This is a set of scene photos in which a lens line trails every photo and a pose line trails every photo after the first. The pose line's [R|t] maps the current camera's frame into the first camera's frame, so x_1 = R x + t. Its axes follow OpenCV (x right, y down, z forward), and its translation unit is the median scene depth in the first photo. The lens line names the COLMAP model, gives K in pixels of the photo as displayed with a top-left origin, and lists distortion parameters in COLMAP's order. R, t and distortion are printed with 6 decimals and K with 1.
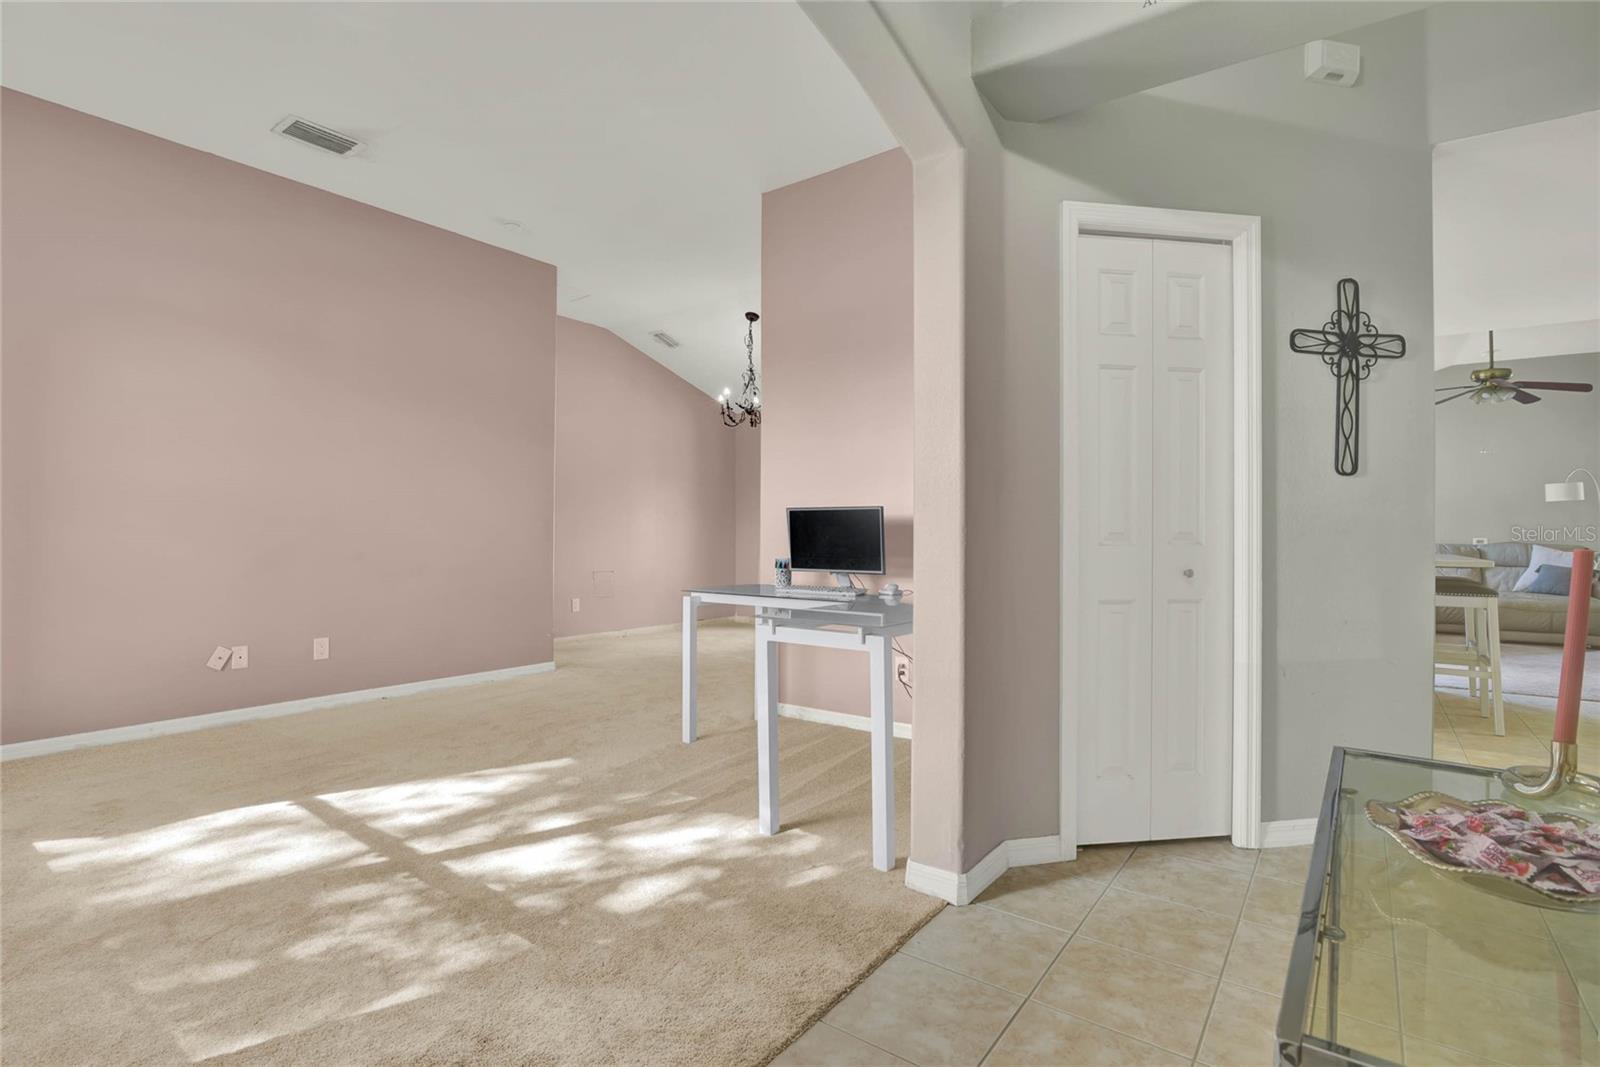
lens RADIAL K [[773.5, 0, 798.6], [0, 773.5, 540.4], [0, 0, 1]] dist [-0.007764, -0.000103]
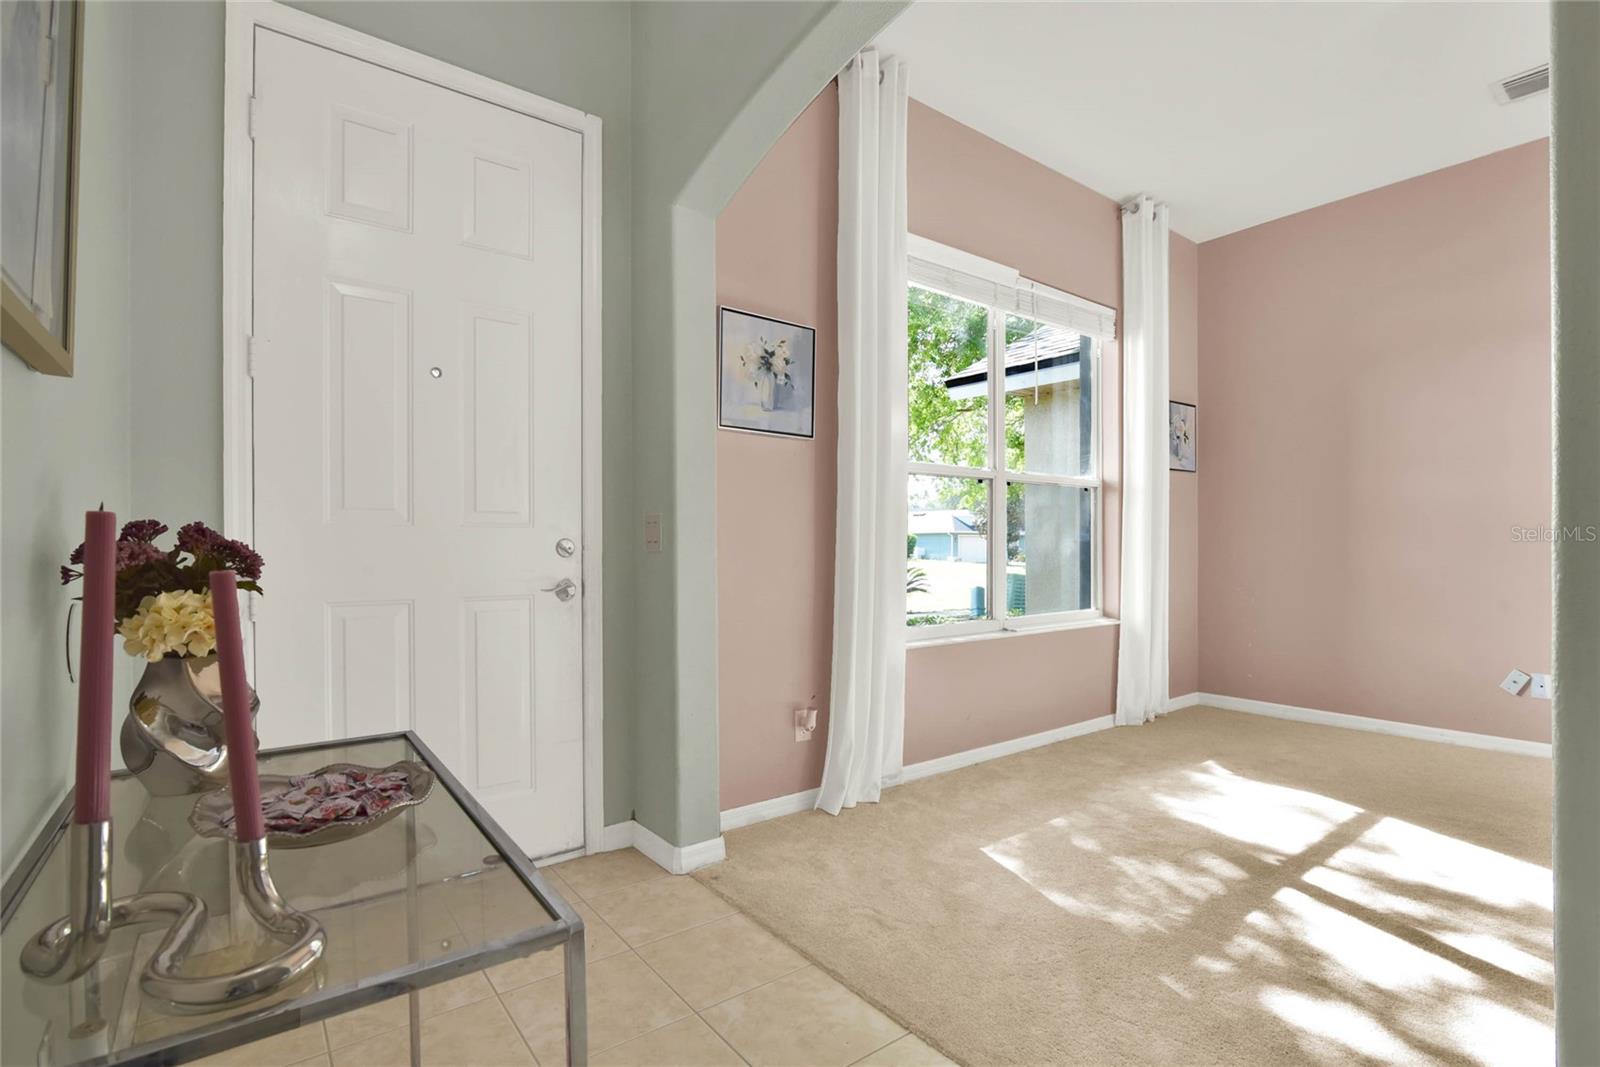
lens RADIAL K [[756.0, 0, 801.7], [0, 756.0, 540.1], [0, 0, 1]] dist [-0.014405, 0.000090]
pose [[-0.277261, -0.011043, -0.960731, 0.577056], [-0.007227, 0.999930, -0.009407, -0.012996], [0.960767, 0.004335, -0.277322, 0.600789]]
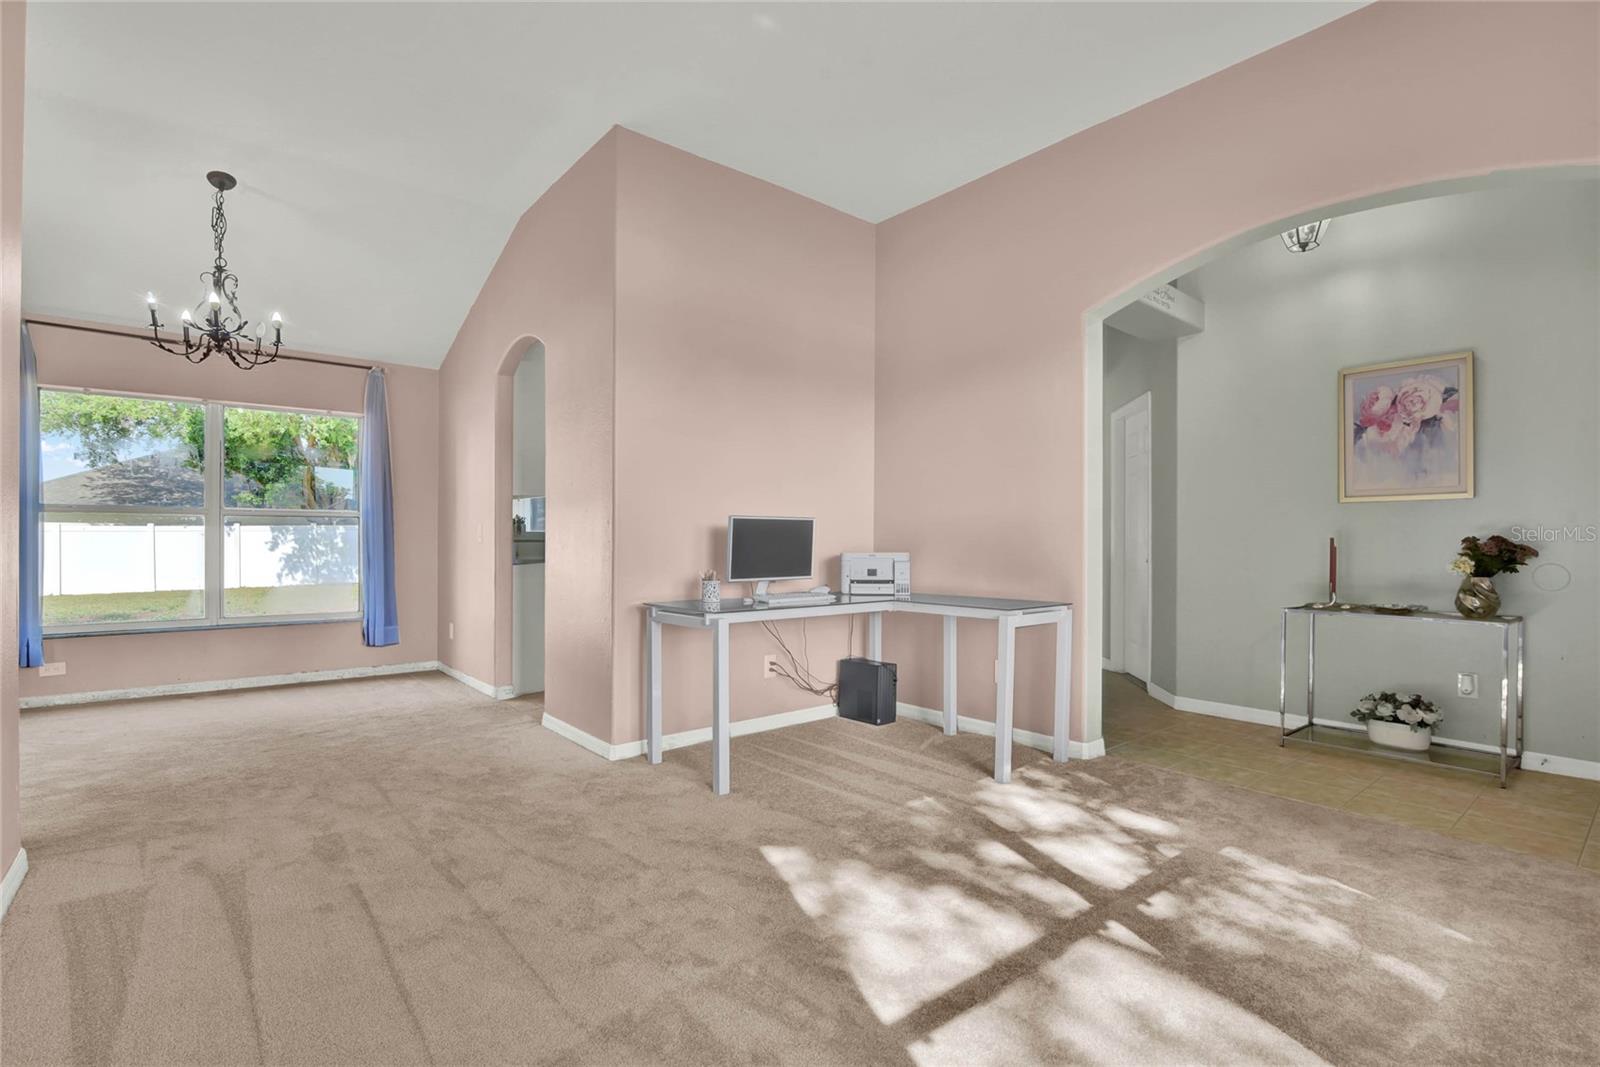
lens RADIAL K [[756.0, 0, 801.7], [0, 756.0, 540.1], [0, 0, 1]] dist [-0.014405, 0.000090]
pose [[0.248229, -0.014672, 0.968590, -1.357240], [0.004706, 0.999892, 0.013940, -0.039118], [-0.968690, 0.001097, 0.248271, 1.065030]]
